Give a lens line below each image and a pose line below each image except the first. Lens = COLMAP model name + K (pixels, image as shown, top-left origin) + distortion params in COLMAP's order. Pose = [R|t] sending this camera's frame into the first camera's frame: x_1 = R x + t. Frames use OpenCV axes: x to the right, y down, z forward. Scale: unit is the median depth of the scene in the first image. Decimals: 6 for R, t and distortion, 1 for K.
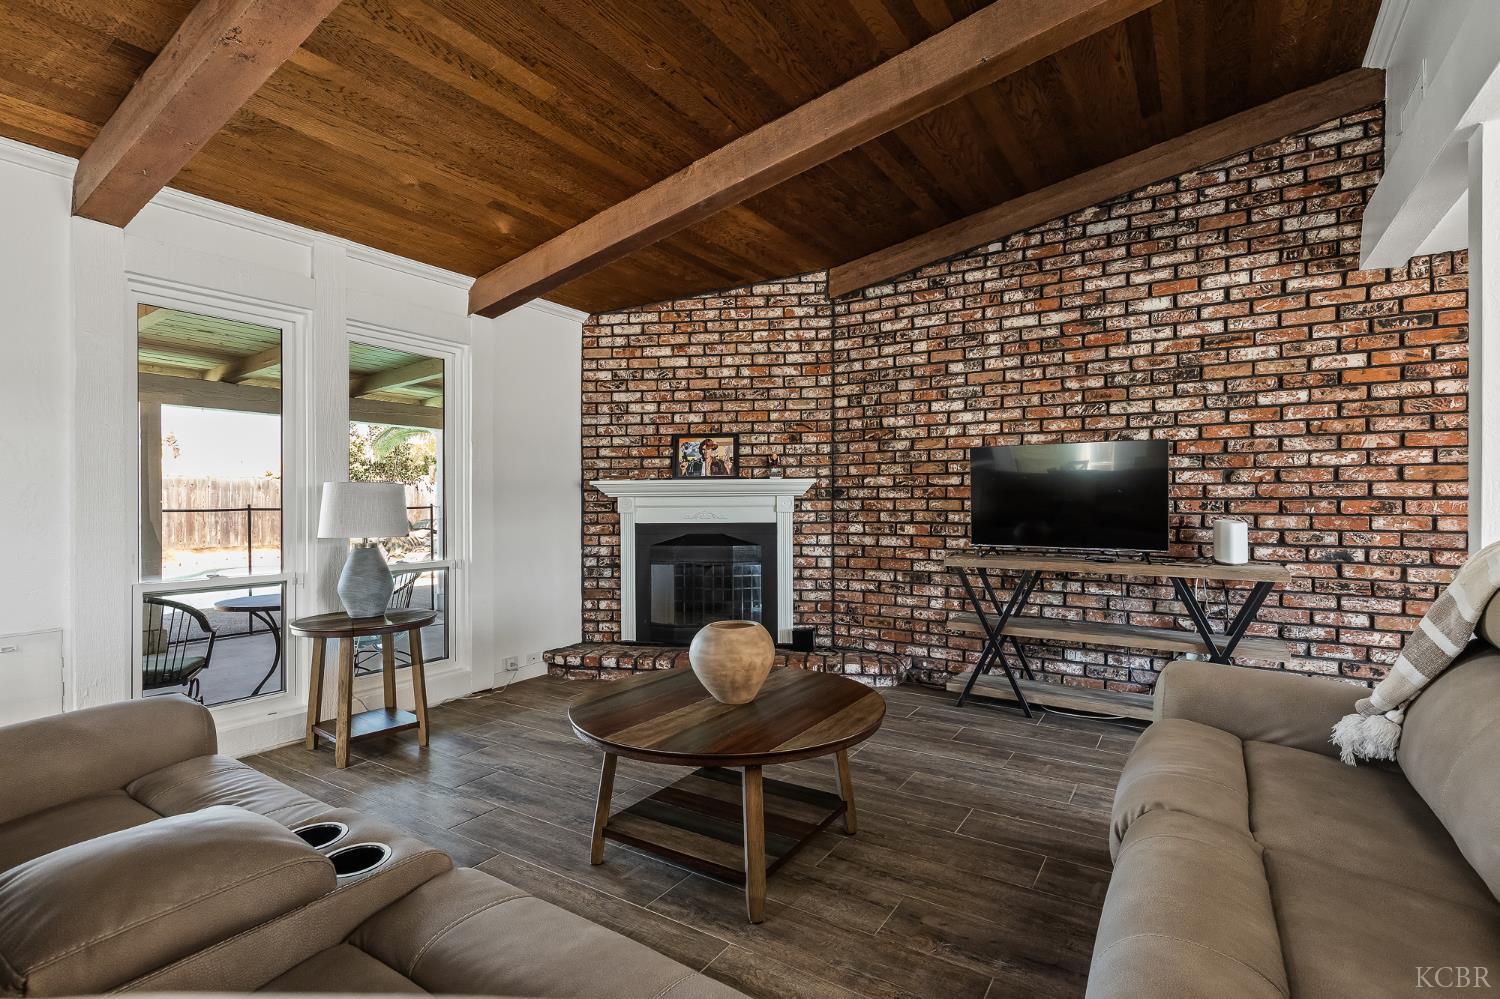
lens RADIAL K [[714.2, 0, 763.1], [0, 714.2, 499.0], [0, 0, 1]] dist [-0.001396, 0.000045]
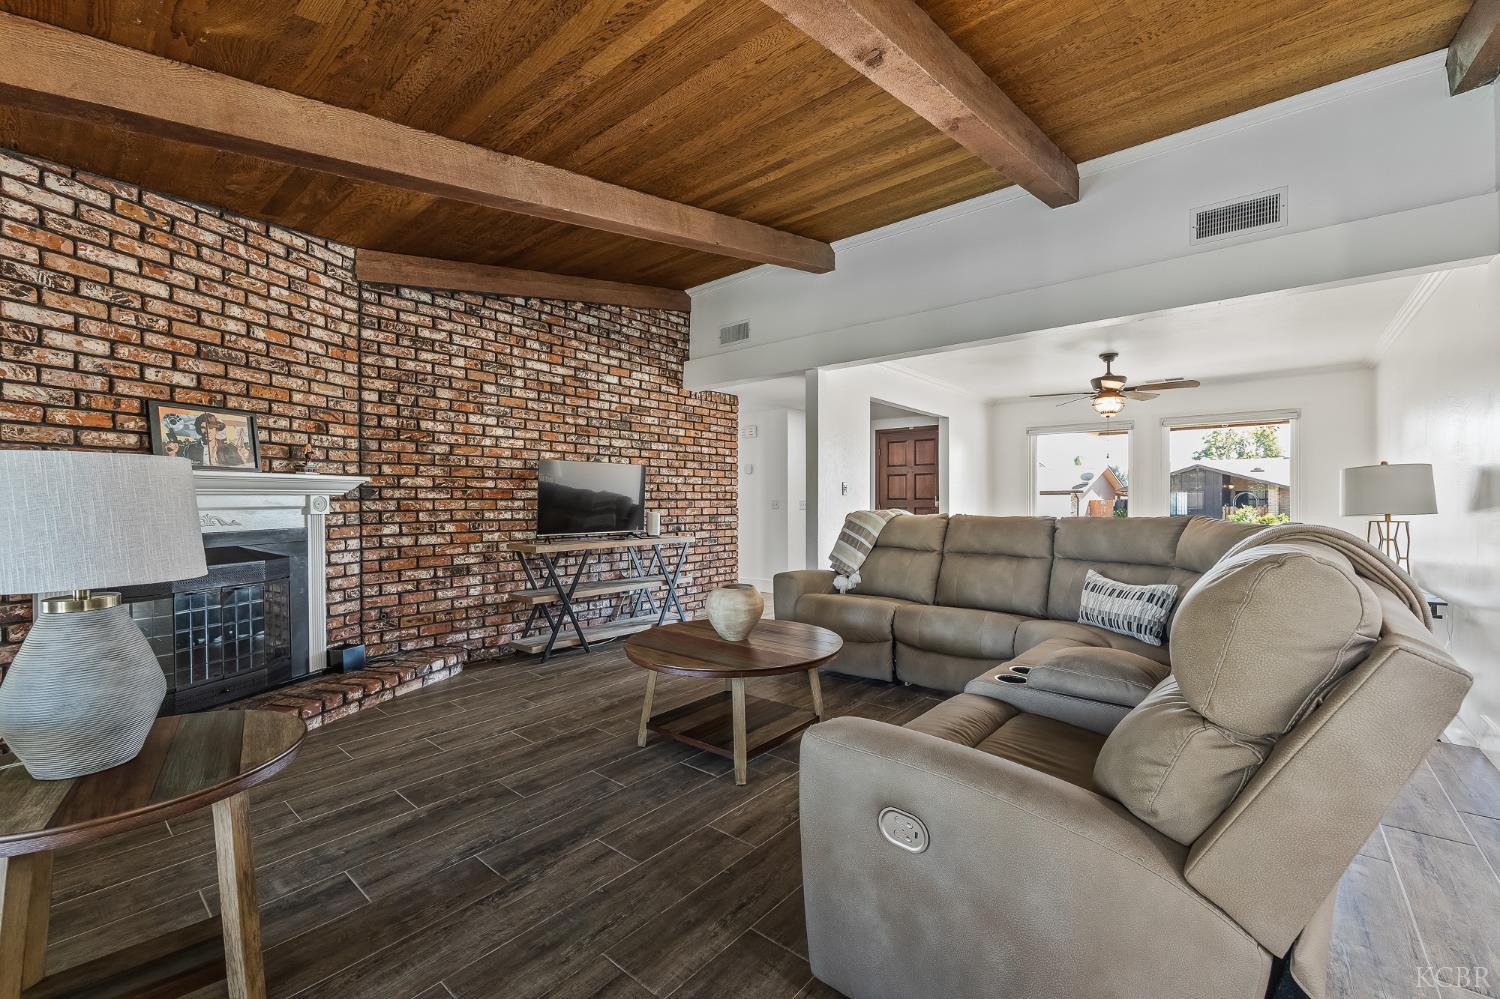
lens RADIAL K [[610.2, 0, 757.7], [0, 610.2, 500.1], [0, 0, 1]] dist [0.001576, 0.000733]
pose [[0.130820, 0.003091, 0.991401, -0.651001], [0.000867, 0.999994, -0.003232, 0.004231], [-0.991406, 0.001282, 0.130817, 0.412816]]
